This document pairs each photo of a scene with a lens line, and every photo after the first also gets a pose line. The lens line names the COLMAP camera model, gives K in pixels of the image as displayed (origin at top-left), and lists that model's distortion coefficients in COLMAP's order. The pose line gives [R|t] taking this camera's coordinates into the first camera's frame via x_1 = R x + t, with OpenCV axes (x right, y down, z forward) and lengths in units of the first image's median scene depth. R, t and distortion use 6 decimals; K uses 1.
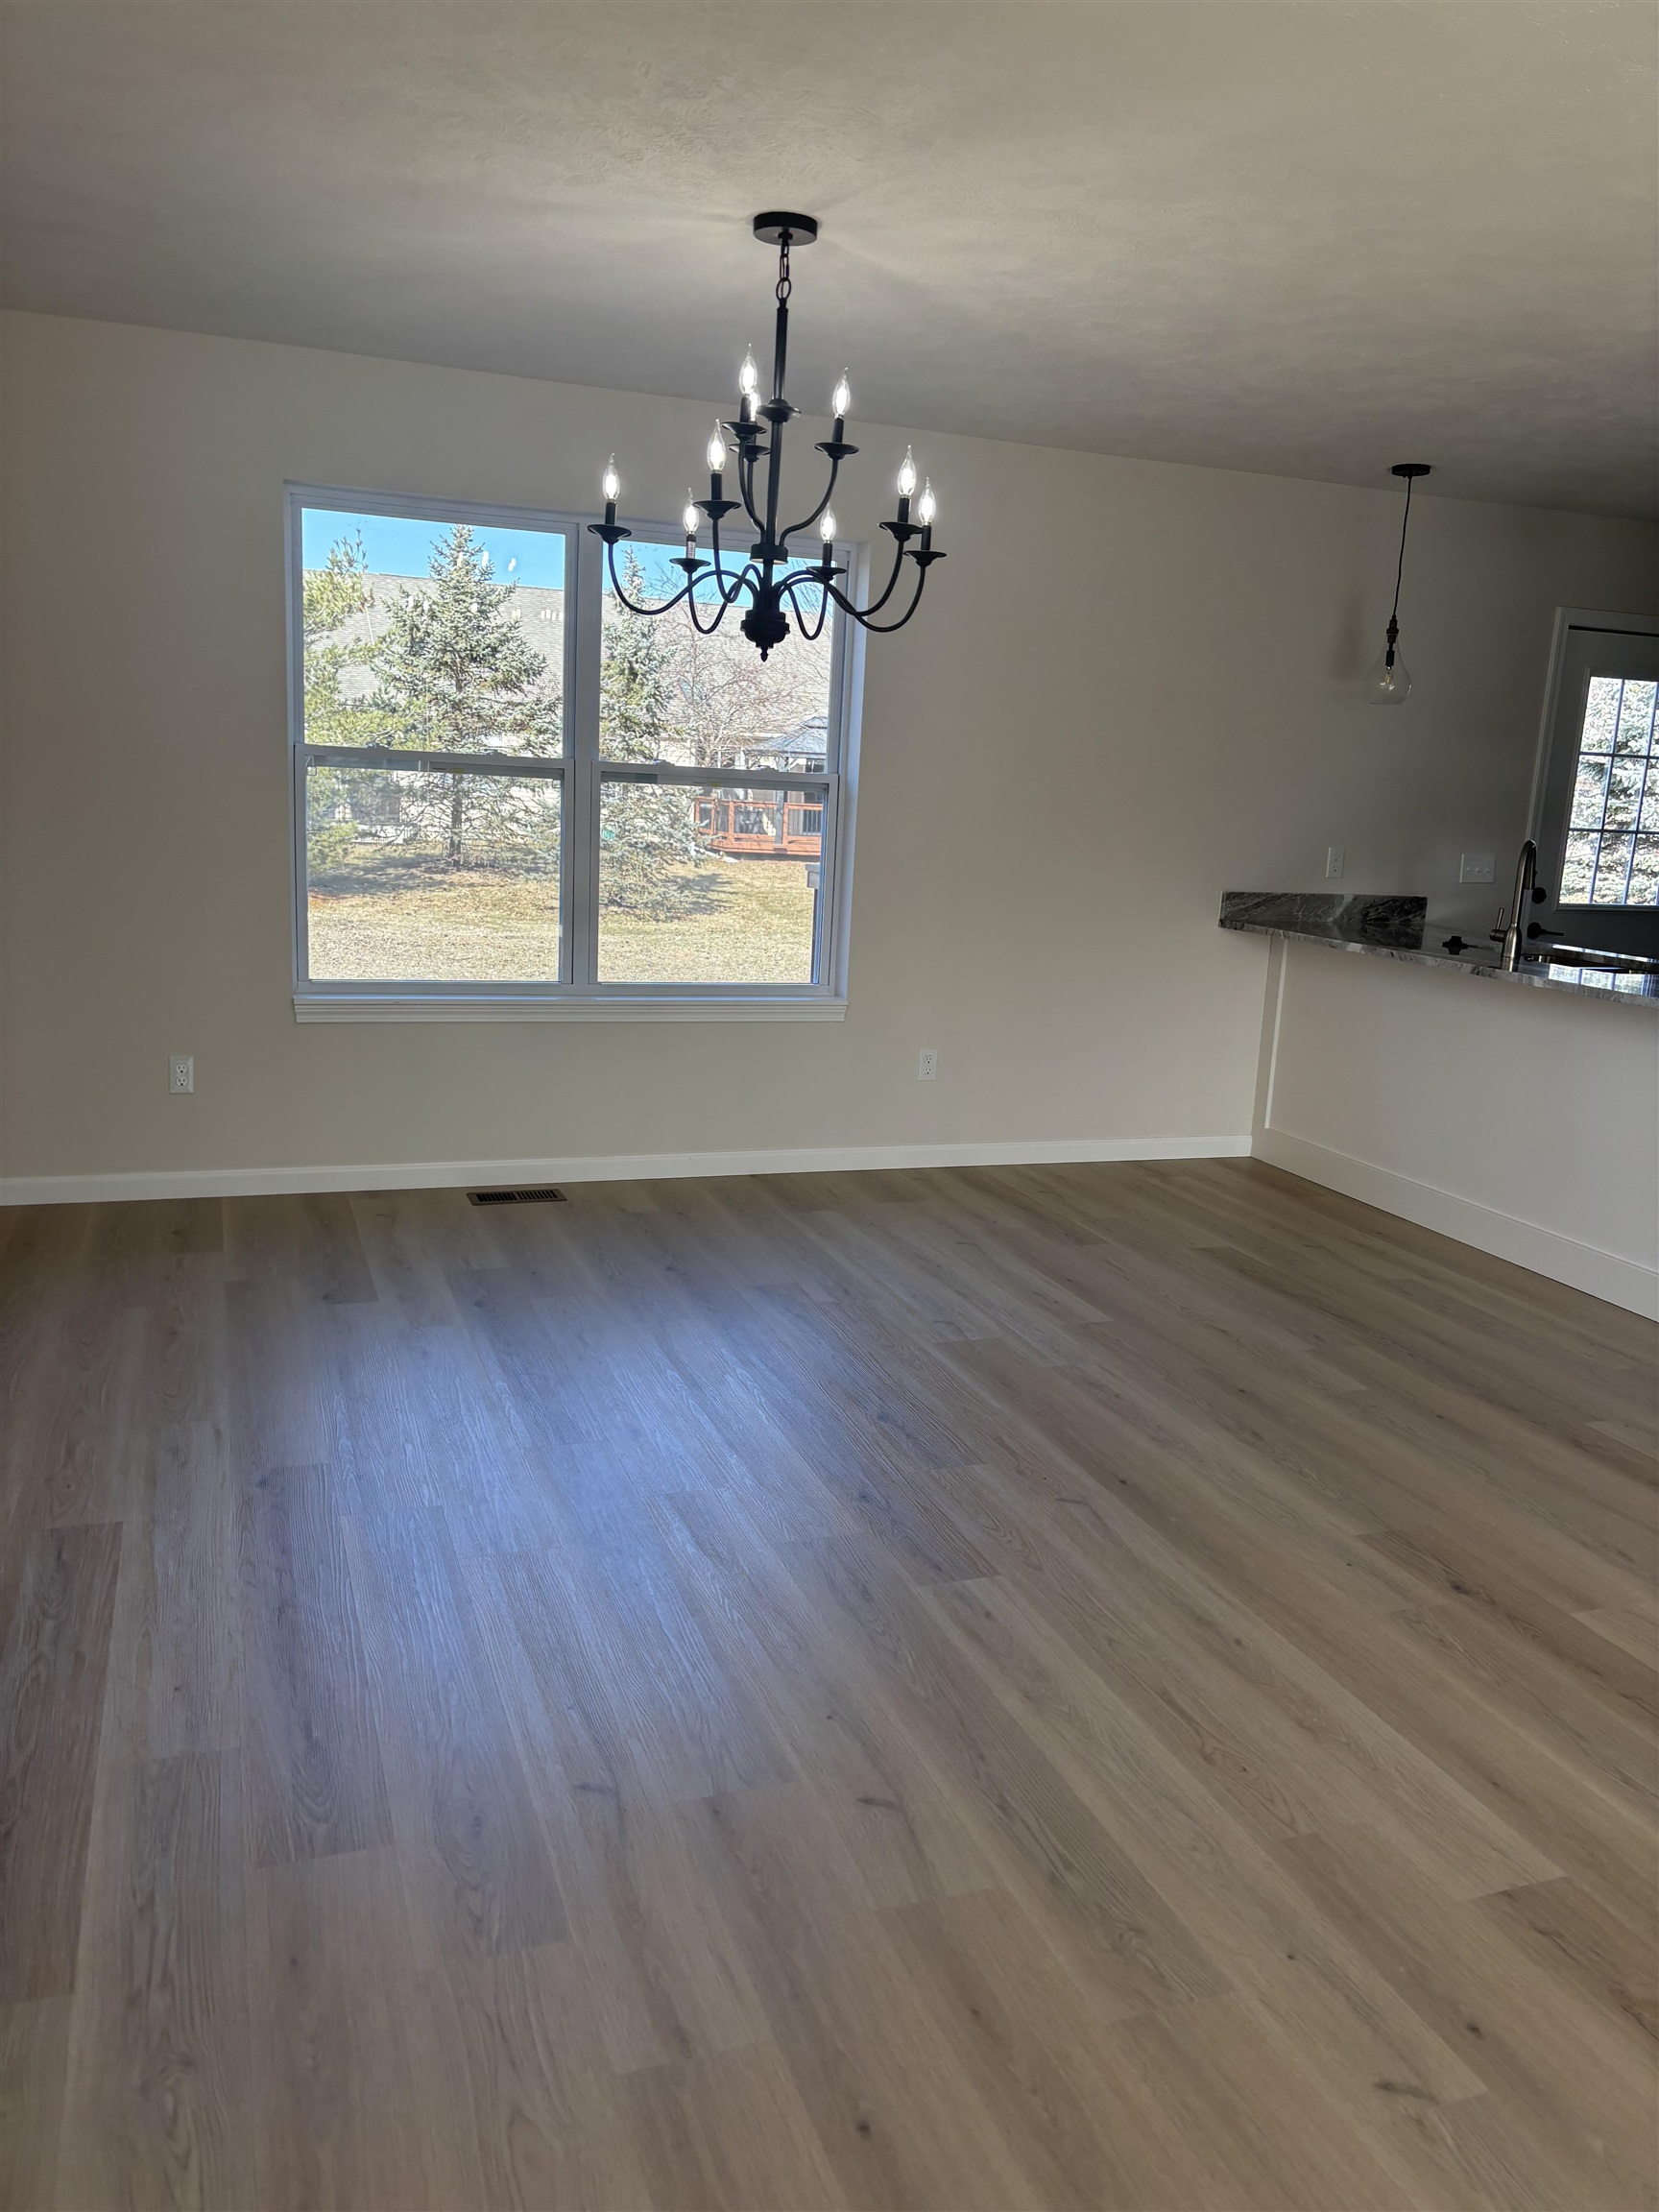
lens RADIAL K [[1674.3, 0, 829.5], [0, 1674.3, 1106.0], [0, 0, 1]] dist [0.070759, -0.001495]
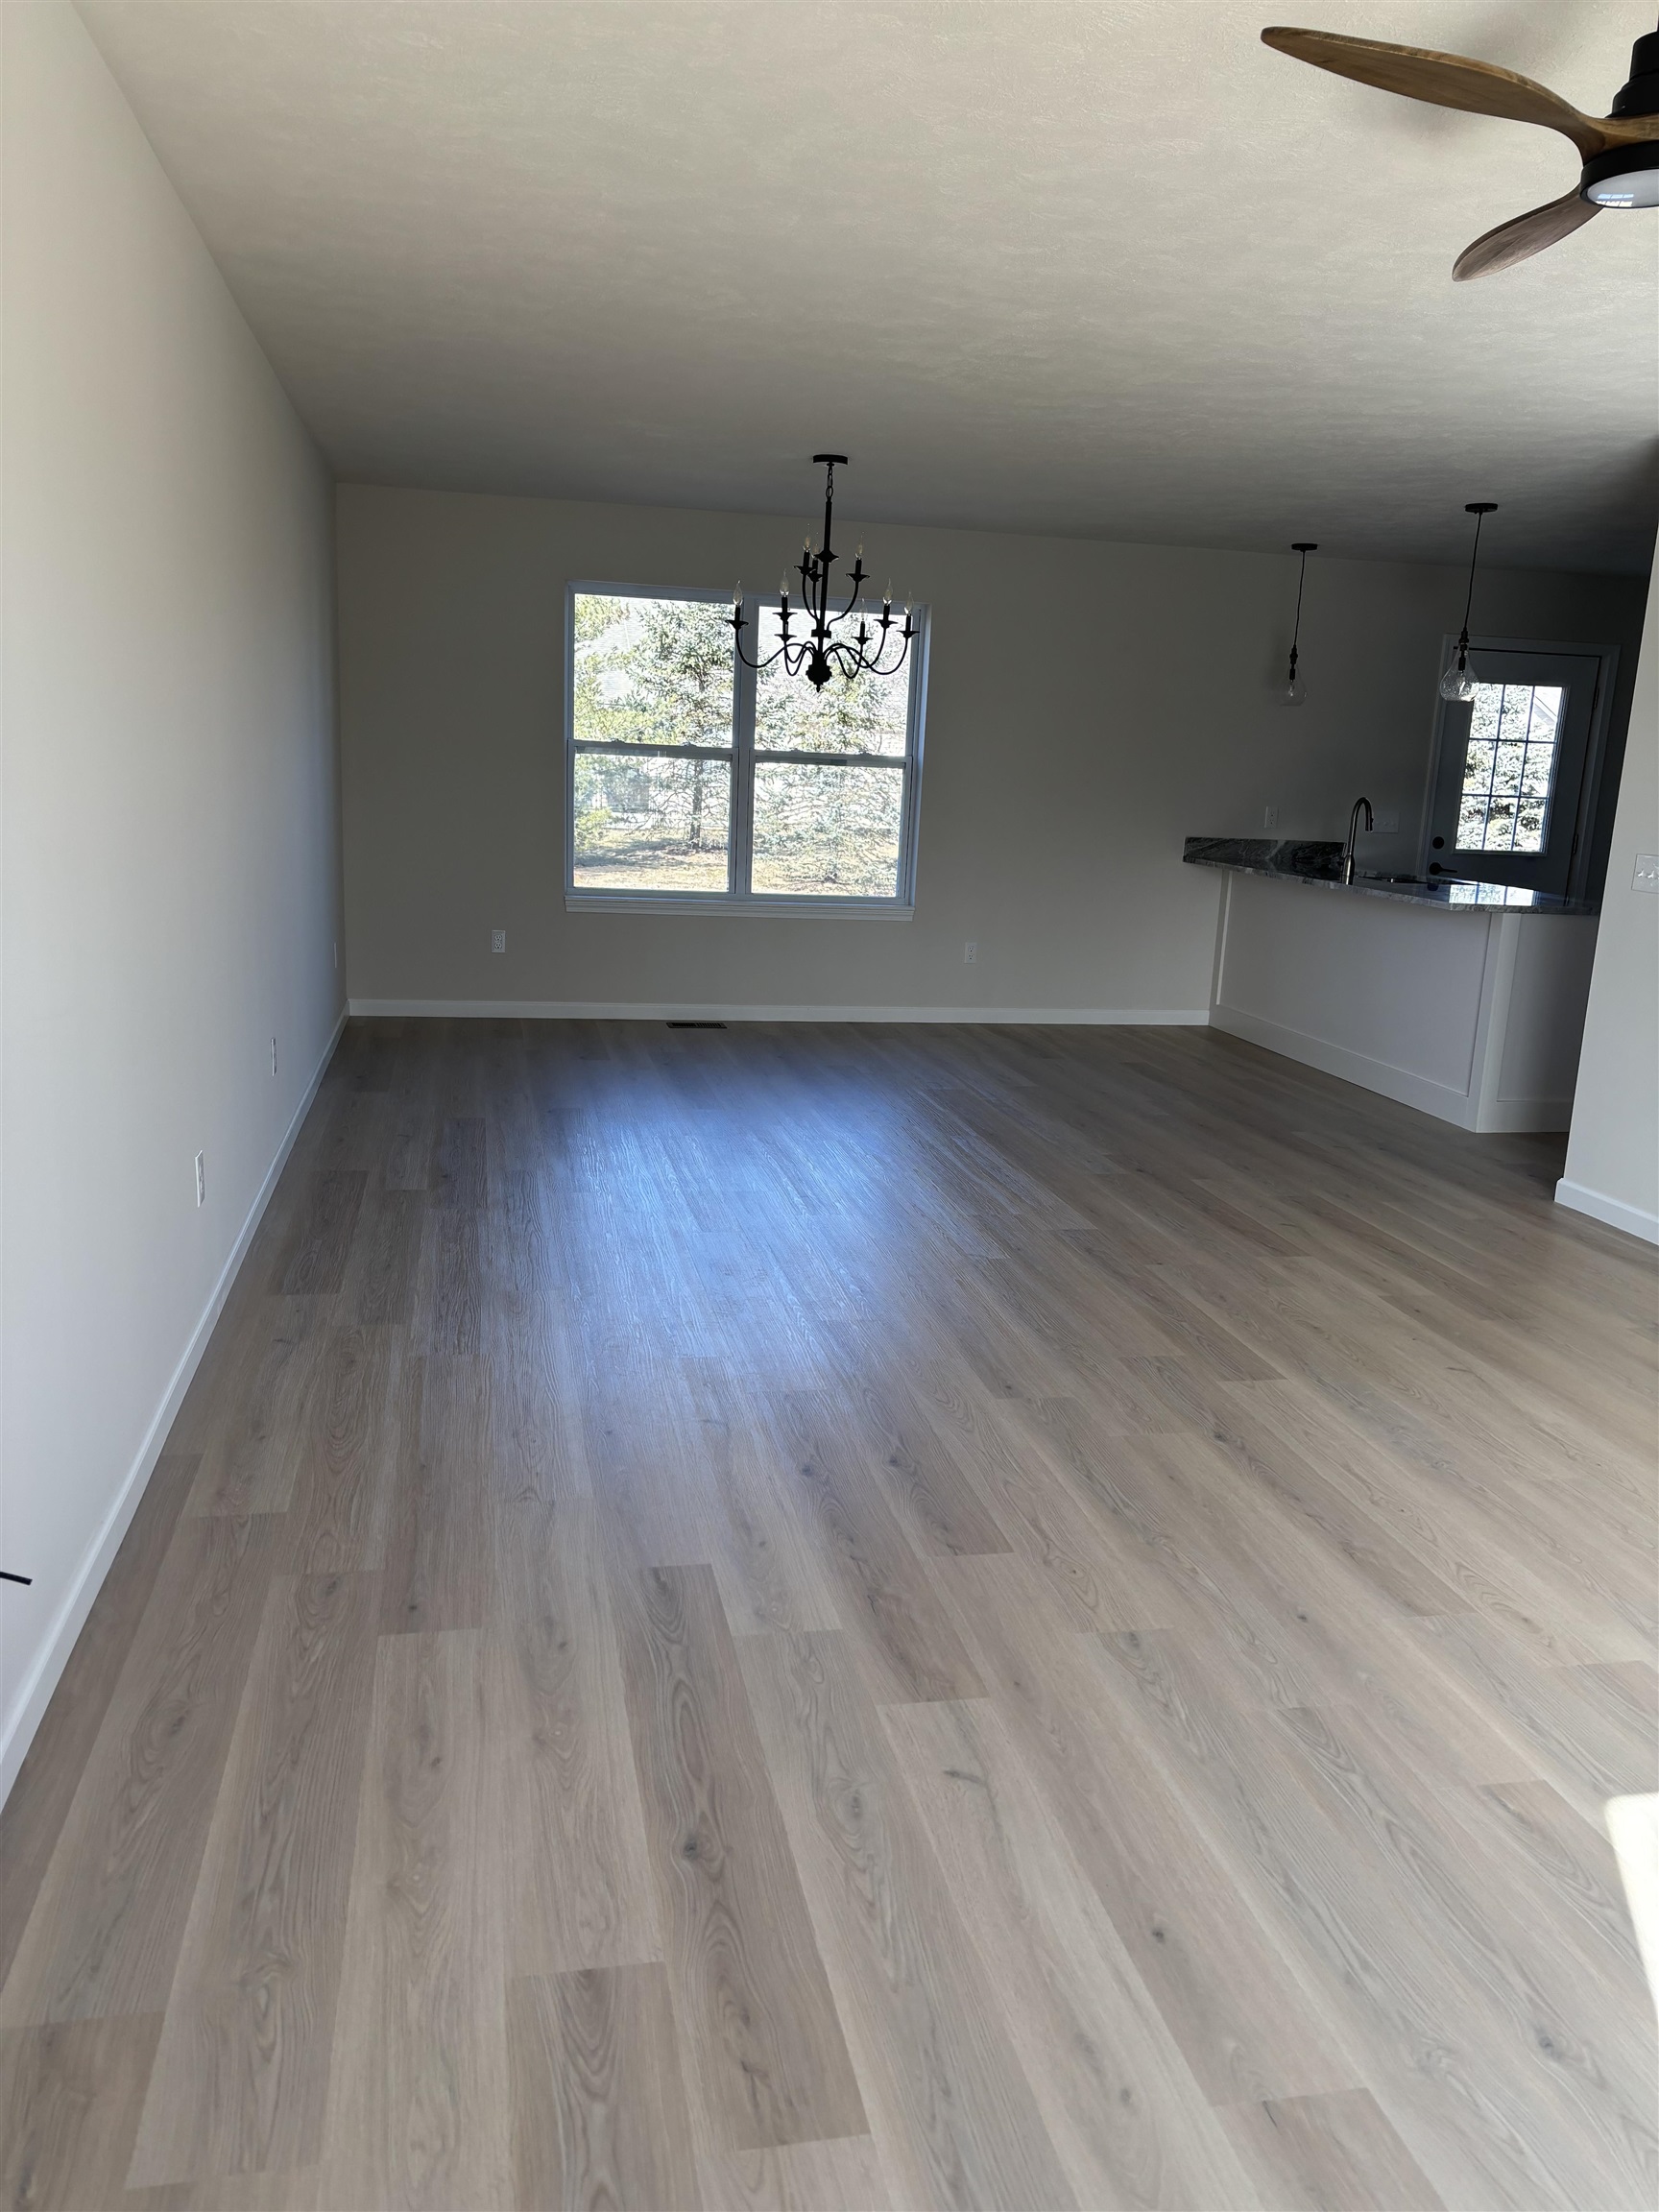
lens RADIAL K [[1606.0, 0, 829.5], [0, 1606.0, 1106.0], [0, 0, 1]] dist [0.150886, -0.257692]
pose [[0.990465, 0.024272, -0.135606, 0.091578], [-0.022576, 0.999647, 0.014027, 0.065891], [0.135899, -0.010832, 0.990664, -0.307029]]
